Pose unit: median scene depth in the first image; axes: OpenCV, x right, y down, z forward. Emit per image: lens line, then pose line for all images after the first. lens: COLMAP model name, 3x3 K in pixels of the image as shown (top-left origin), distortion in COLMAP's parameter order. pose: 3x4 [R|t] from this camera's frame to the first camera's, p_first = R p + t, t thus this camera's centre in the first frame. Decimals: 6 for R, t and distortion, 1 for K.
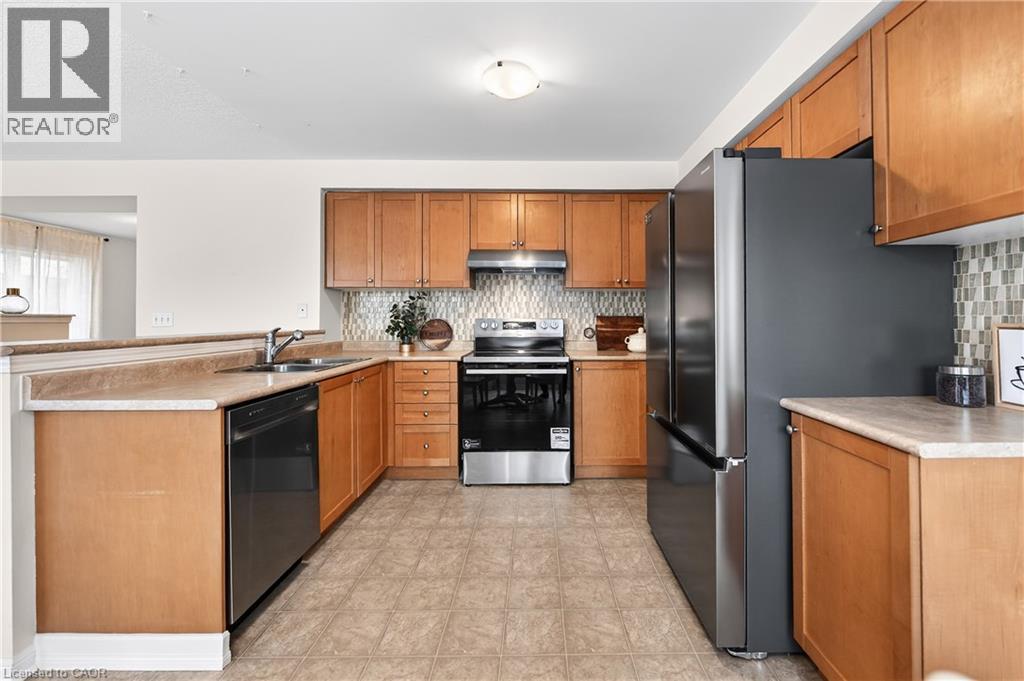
lens RADIAL K [[417.4, 0, 542.3], [0, 417.4, 316.3], [0, 0, 1]] dist [-0.004704, -0.000316]
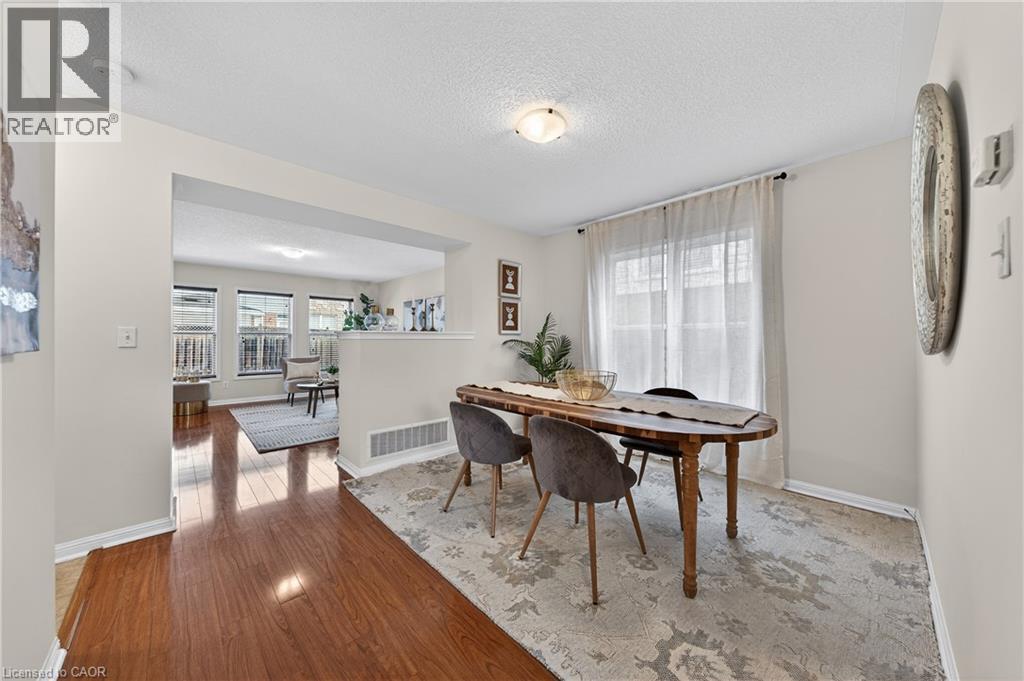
lens RADIAL K [[357.3, 0, 511.9], [0, 357.3, 336.7], [0, 0, 1]] dist [0.000376, 0.000050]
pose [[-0.732900, -0.001190, -0.680336, -0.973912], [0.008801, 0.999898, -0.011230, 0.025320], [0.680280, -0.014218, -0.732815, 2.074721]]
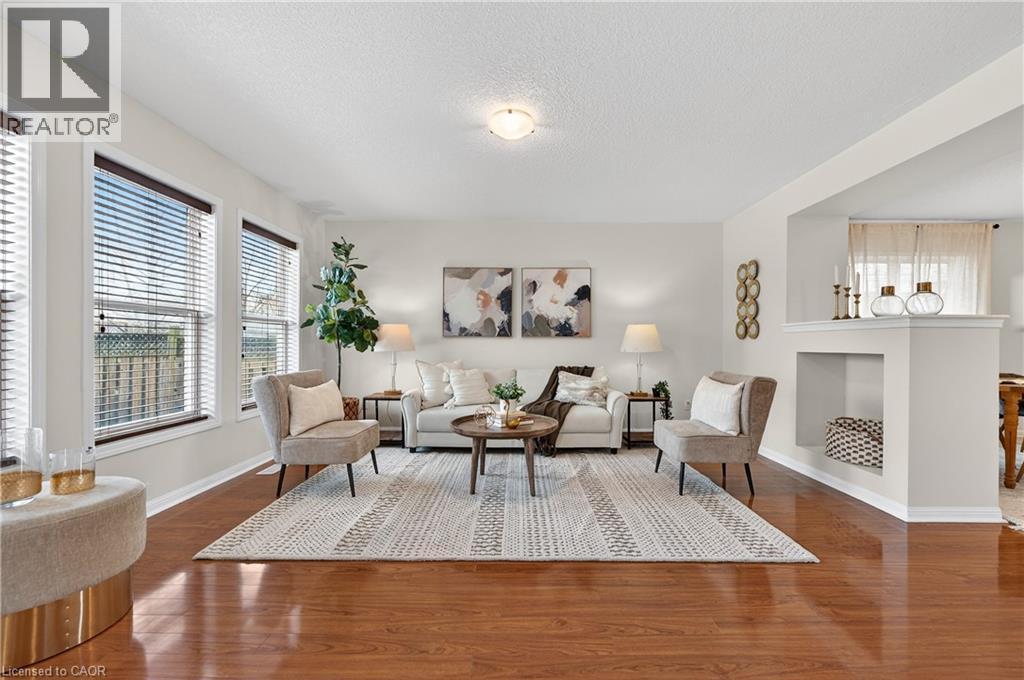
lens RADIAL K [[417.7, 0, 523.2], [0, 417.7, 345.1], [0, 0, 1]] dist [0.000564, 0.000157]
pose [[-0.010302, 0.005061, -0.999934, -0.550089], [0.004063, 0.999979, 0.005020, 0.042175], [0.999939, -0.004011, -0.010322, 0.301047]]
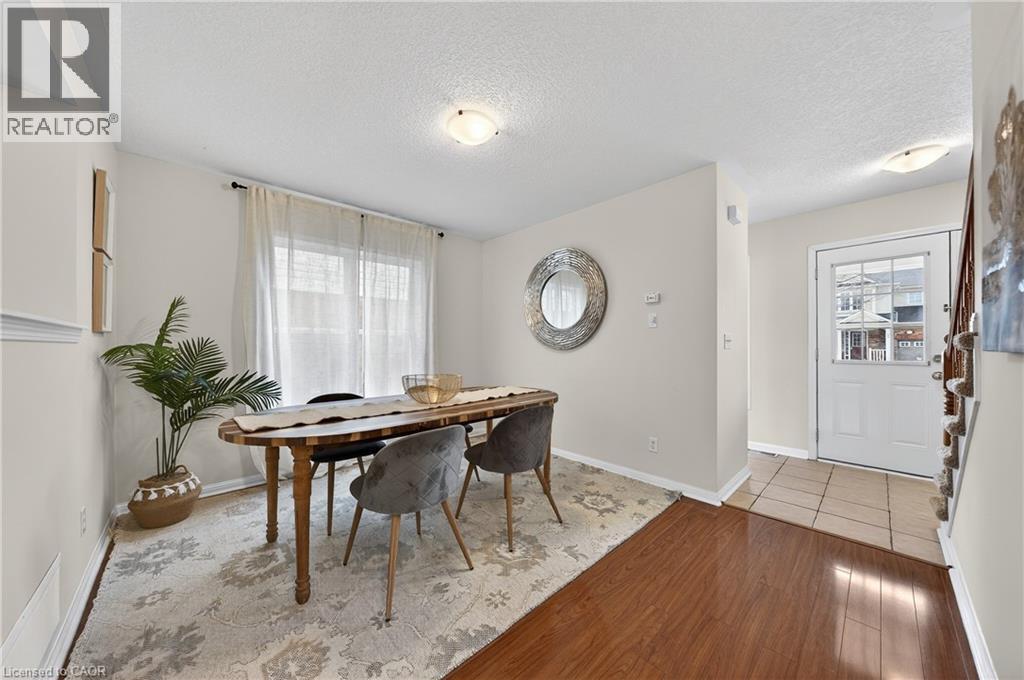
lens RADIAL K [[351.4, 0, 507.7], [0, 351.4, 339.6], [0, 0, 1]] dist [-0.001706, -0.000141]
pose [[0.673553, -0.003432, -0.739131, -0.937904], [0.003840, 0.999992, -0.001144, 0.017112], [0.739129, -0.002067, 0.673561, 1.246884]]
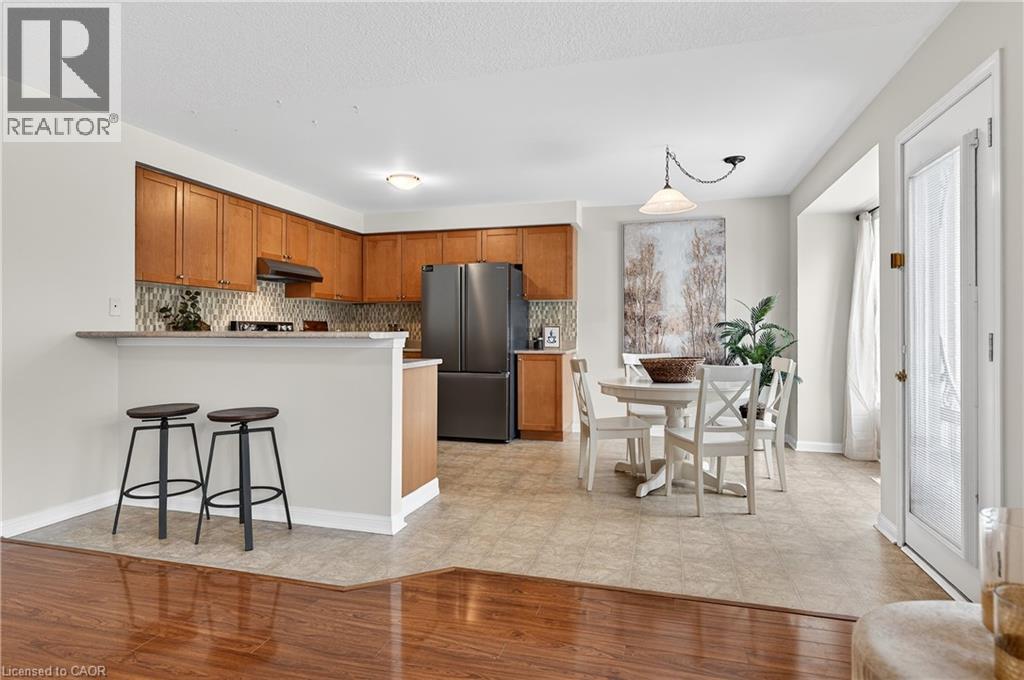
lens RADIAL K [[560.5, 0, 508.2], [0, 560.5, 330.3], [0, 0, 1]] dist [0.003828, 0.000296]
pose [[0.290254, 0.003385, 0.956944, -1.395015], [-0.009596, 0.999954, -0.000626, 0.025024], [-0.956902, -0.009001, 0.290273, -0.044331]]
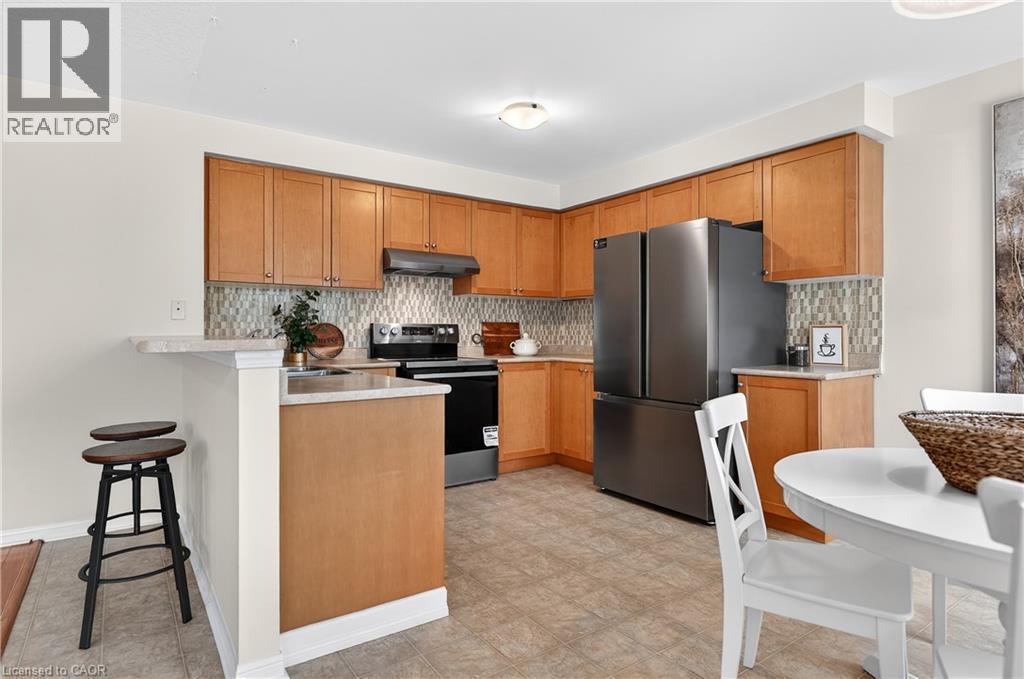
lens RADIAL K [[551.6, 0, 496.7], [0, 551.6, 333.9], [0, 0, 1]] dist [0.001610, 0.000377]
pose [[0.834711, 0.000158, 0.550689, -0.644388], [-0.006015, 0.999943, 0.008830, 0.018026], [-0.550656, -0.010682, 0.834664, -0.156574]]
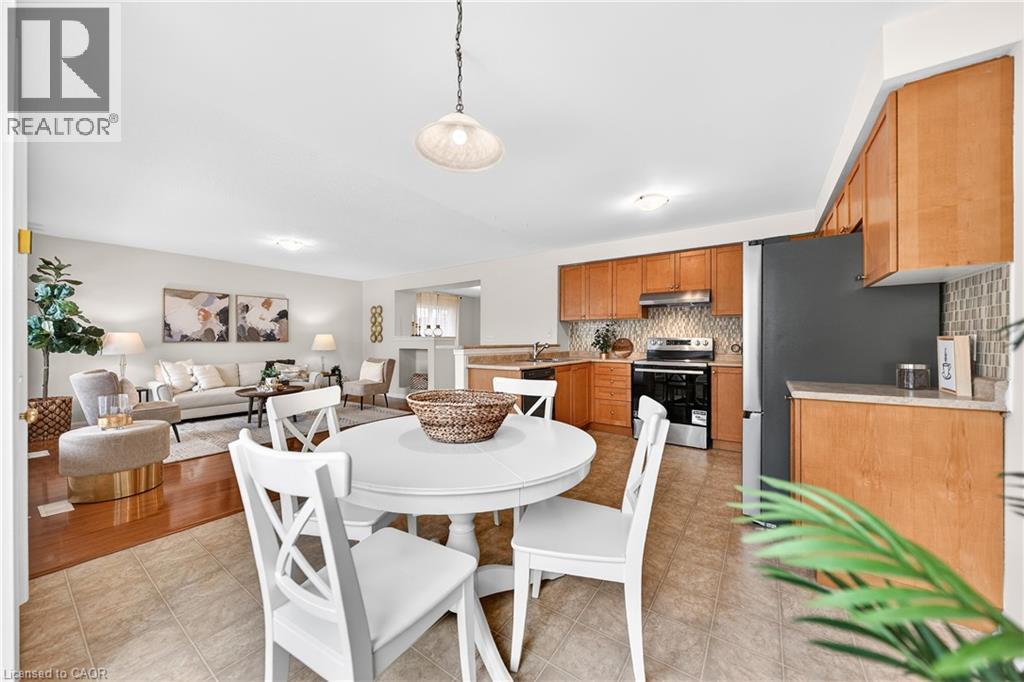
lens RADIAL K [[357.6, 0, 516.3], [0, 357.6, 341.5], [0, 0, 1]] dist [-0.000172, 0.000091]
pose [[0.813892, 0.002919, -0.581008, 0.226968], [0.001826, 0.999970, 0.007582, 0.008887], [0.581013, -0.007232, 0.813862, -0.374568]]
